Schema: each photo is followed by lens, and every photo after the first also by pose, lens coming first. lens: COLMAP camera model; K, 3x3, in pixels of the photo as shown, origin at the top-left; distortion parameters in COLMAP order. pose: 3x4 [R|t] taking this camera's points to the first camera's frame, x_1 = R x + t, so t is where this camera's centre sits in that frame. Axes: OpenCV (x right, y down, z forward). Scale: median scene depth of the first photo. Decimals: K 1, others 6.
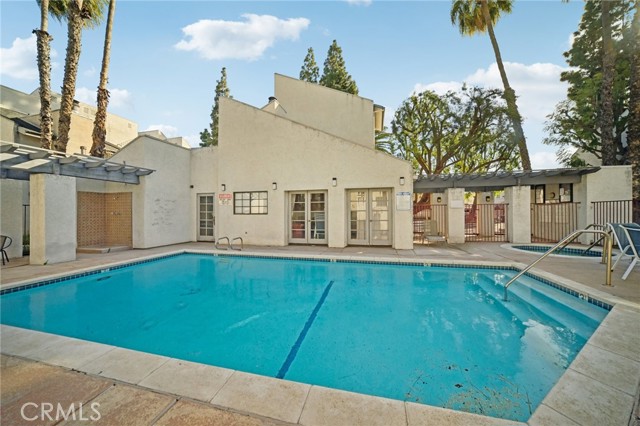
lens RADIAL K [[232.8, 0, 318.7], [0, 232.8, 209.7], [0, 0, 1]] dist [-0.000665, -0.000064]
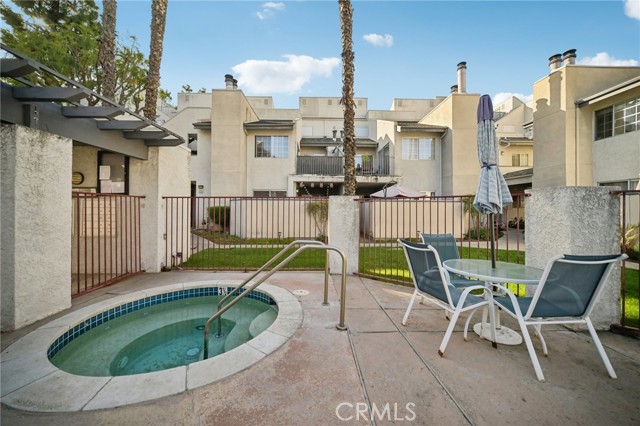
lens RADIAL K [[232.8, 0, 318.7], [0, 232.8, 209.7], [0, 0, 1]] dist [-0.000665, -0.000064]
pose [[-0.254912, -0.001405, 0.966963, 0.471908], [-0.009520, 0.999954, -0.001056, -0.002648], [-0.966917, -0.009475, -0.254914, 0.714669]]
